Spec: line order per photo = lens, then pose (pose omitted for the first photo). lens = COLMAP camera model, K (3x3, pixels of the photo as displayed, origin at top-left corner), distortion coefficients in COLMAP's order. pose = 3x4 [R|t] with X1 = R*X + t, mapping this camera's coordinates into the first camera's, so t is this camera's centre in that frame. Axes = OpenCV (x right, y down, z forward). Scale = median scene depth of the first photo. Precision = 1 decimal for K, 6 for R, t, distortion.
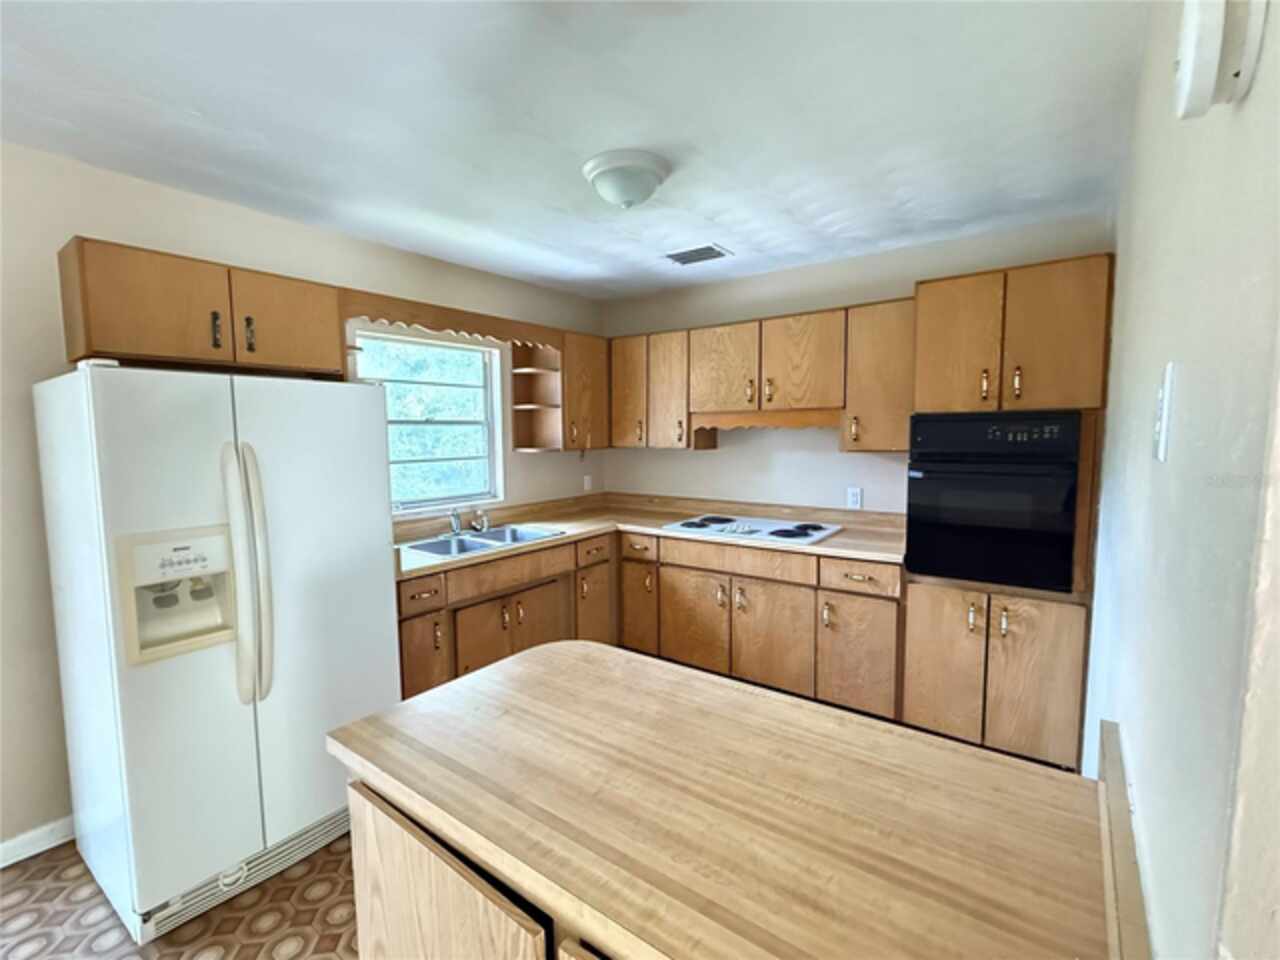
lens RADIAL K [[564.4, 0, 641.1], [0, 564.4, 484.1], [0, 0, 1]] dist [-0.001647, -0.000021]
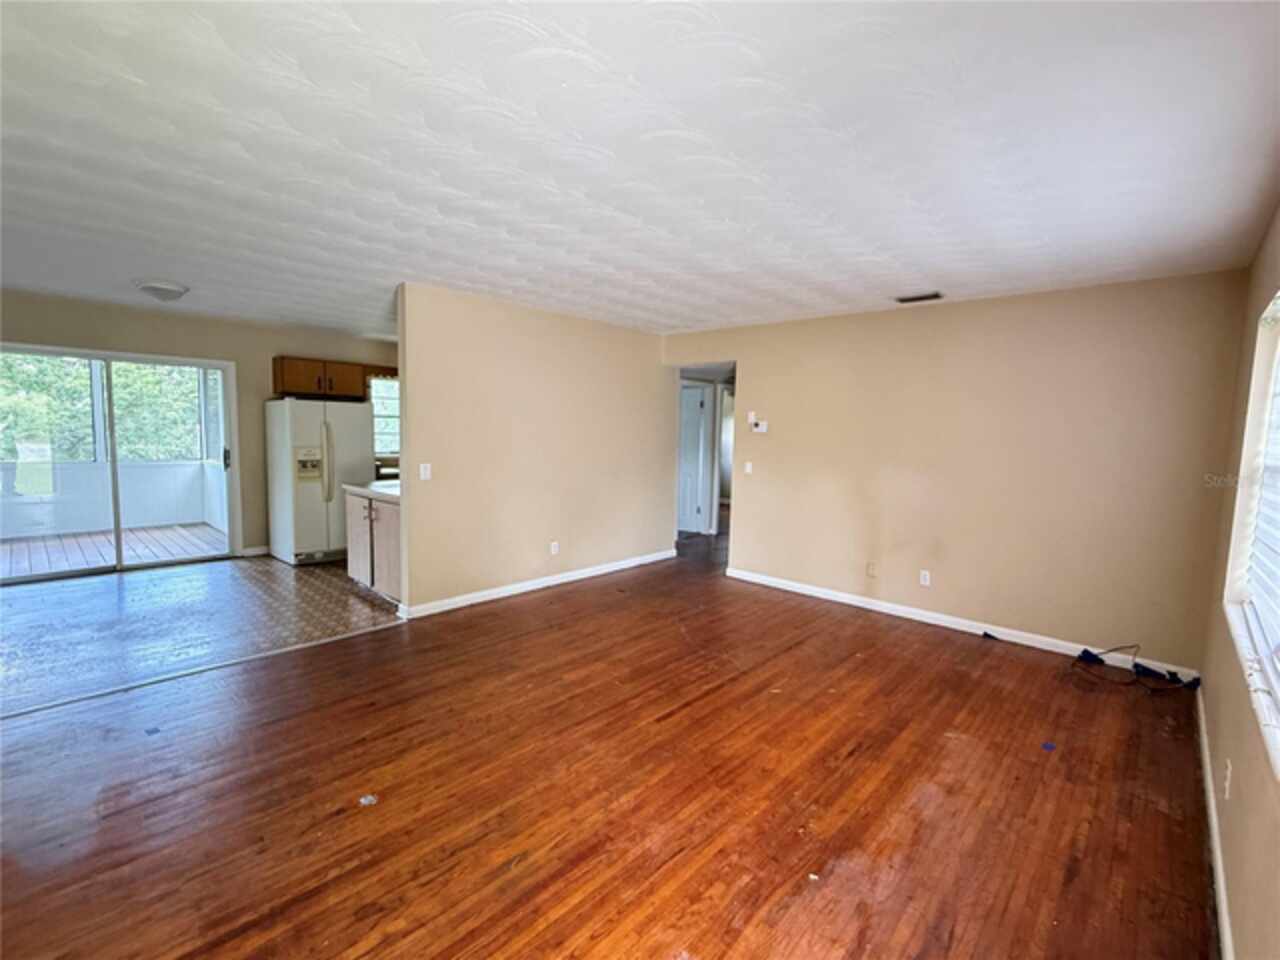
lens RADIAL K [[564.4, 0, 639.2], [0, 564.4, 478.0], [0, 0, 1]] dist [-0.001647, -0.000021]
pose [[0.993147, 0.032116, -0.112373, 1.207118], [-0.032683, 0.999461, -0.003202, 0.168296], [0.112209, 0.006852, 0.993661, -1.677044]]
